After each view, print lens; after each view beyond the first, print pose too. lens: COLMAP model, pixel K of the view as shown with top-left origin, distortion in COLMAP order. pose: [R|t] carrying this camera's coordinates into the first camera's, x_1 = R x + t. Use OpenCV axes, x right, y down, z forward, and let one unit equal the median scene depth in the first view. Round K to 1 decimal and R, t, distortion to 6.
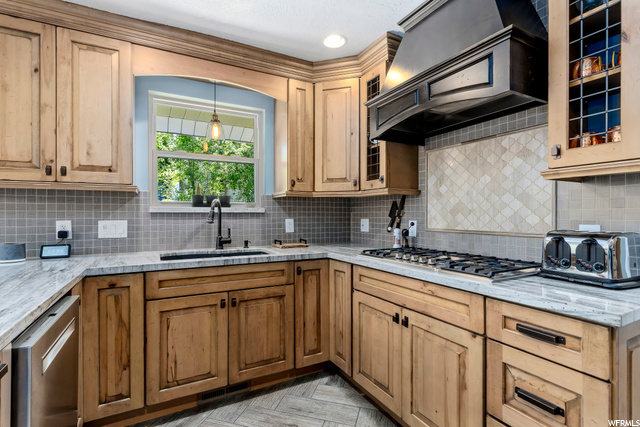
lens RADIAL K [[309.4, 0, 317.8], [0, 309.4, 214.4], [0, 0, 1]] dist [-0.003827, -0.000889]
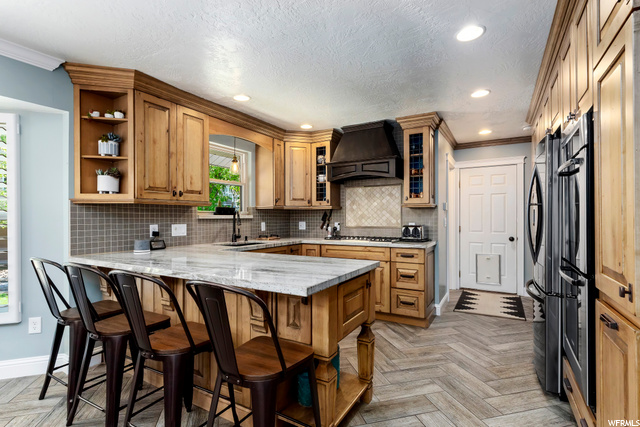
lens RADIAL K [[309.4, 0, 322.2], [0, 309.4, 214.7], [0, 0, 1]] dist [-0.003827, -0.000889]
pose [[0.846396, 0.003261, 0.532545, -0.923089], [0.001208, 0.999967, -0.008043, -0.014228], [-0.532553, 0.007451, 0.846364, -0.670718]]
